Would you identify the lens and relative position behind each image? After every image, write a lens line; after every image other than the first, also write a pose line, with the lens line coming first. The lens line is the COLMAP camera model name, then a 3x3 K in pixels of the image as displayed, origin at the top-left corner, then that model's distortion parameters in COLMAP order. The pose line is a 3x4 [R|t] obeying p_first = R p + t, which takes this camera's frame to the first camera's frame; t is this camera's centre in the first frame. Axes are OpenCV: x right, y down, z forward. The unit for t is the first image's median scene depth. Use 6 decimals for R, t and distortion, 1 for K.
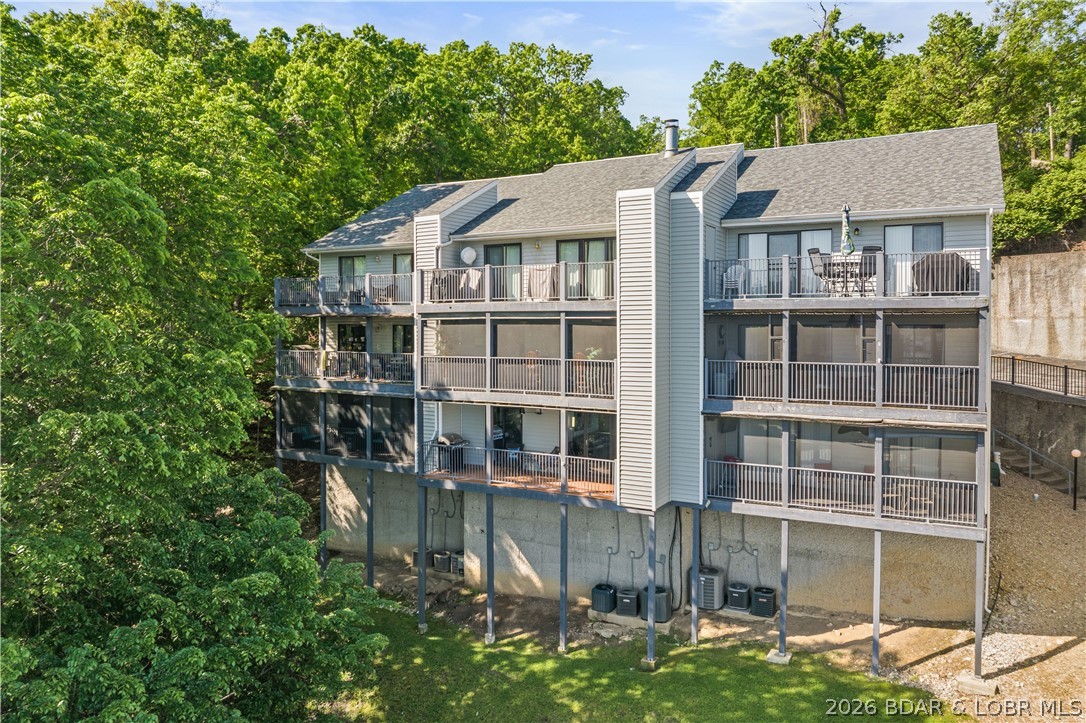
lens RADIAL K [[749.4, 0, 546.8], [0, 749.4, 332.4], [0, 0, 1]] dist [-0.039494, 0.006094]
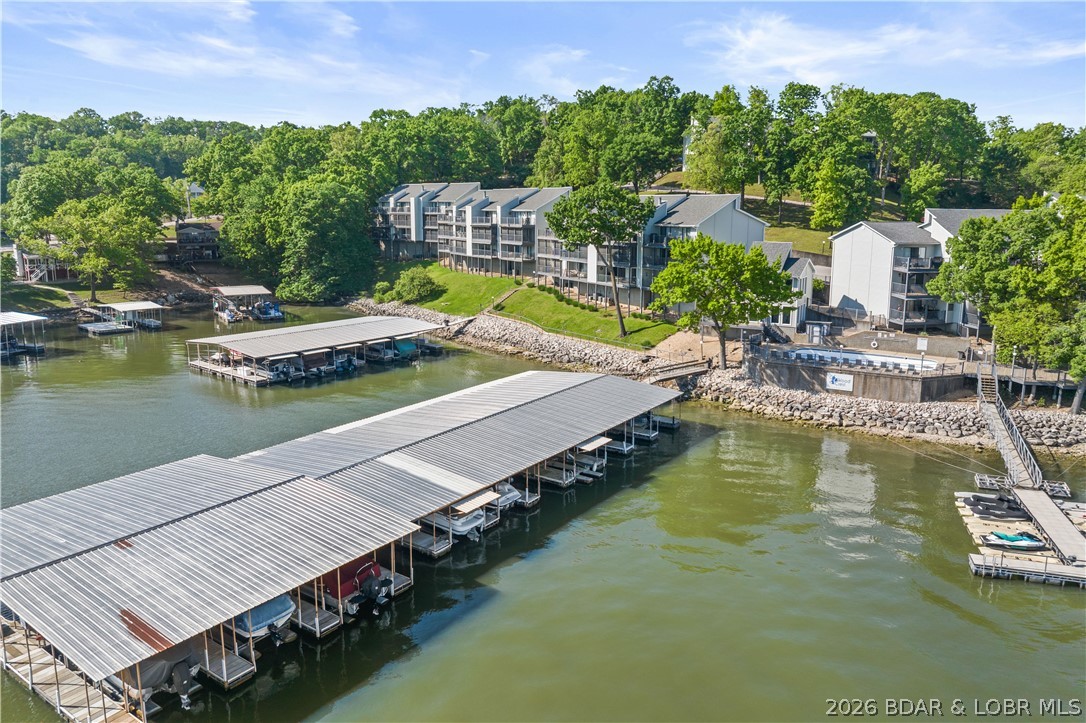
lens RADIAL K [[750.0, 0, 542.2], [0, 750.0, 314.8], [0, 0, 1]] dist [-0.032949, -0.008439]
pose [[0.984092, 0.034083, -0.174361, 2.282840], [-0.007853, 0.988811, 0.148966, -0.135059], [0.177487, -0.145227, 0.973349, -5.199809]]
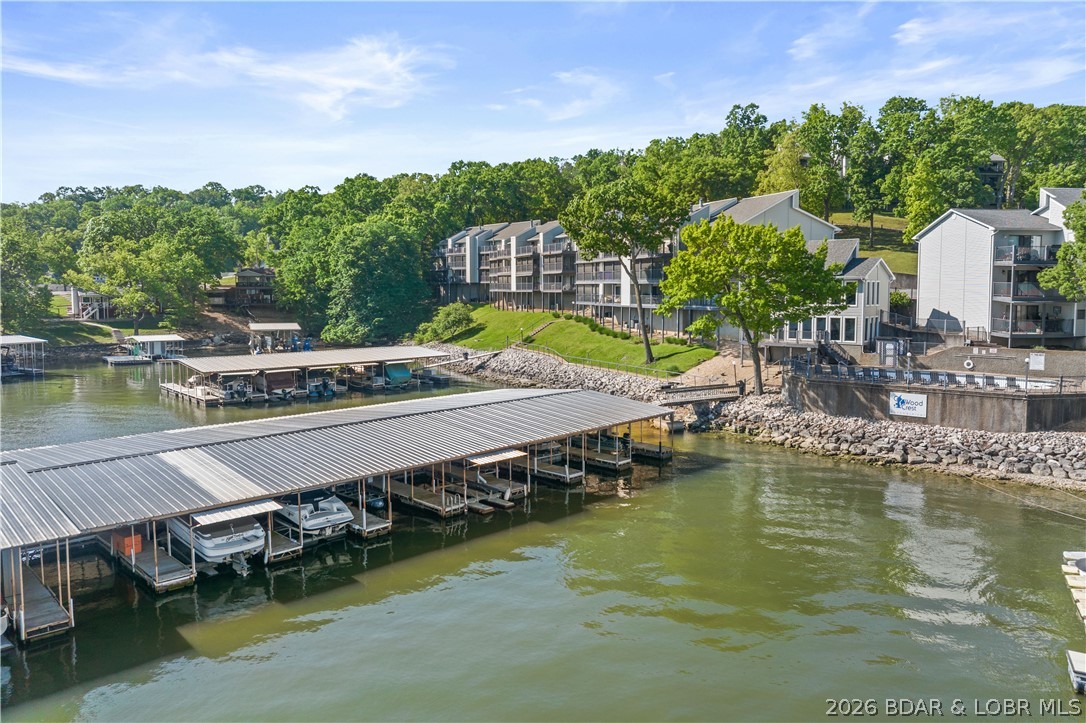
lens RADIAL K [[749.4, 0, 546.8], [0, 749.4, 332.4], [0, 0, 1]] dist [-0.039494, 0.006094]
pose [[0.942056, 0.023603, -0.334623, 2.648280], [-0.001512, 0.997810, 0.066125, 0.195252], [0.335451, -0.061788, 0.940029, -4.506746]]
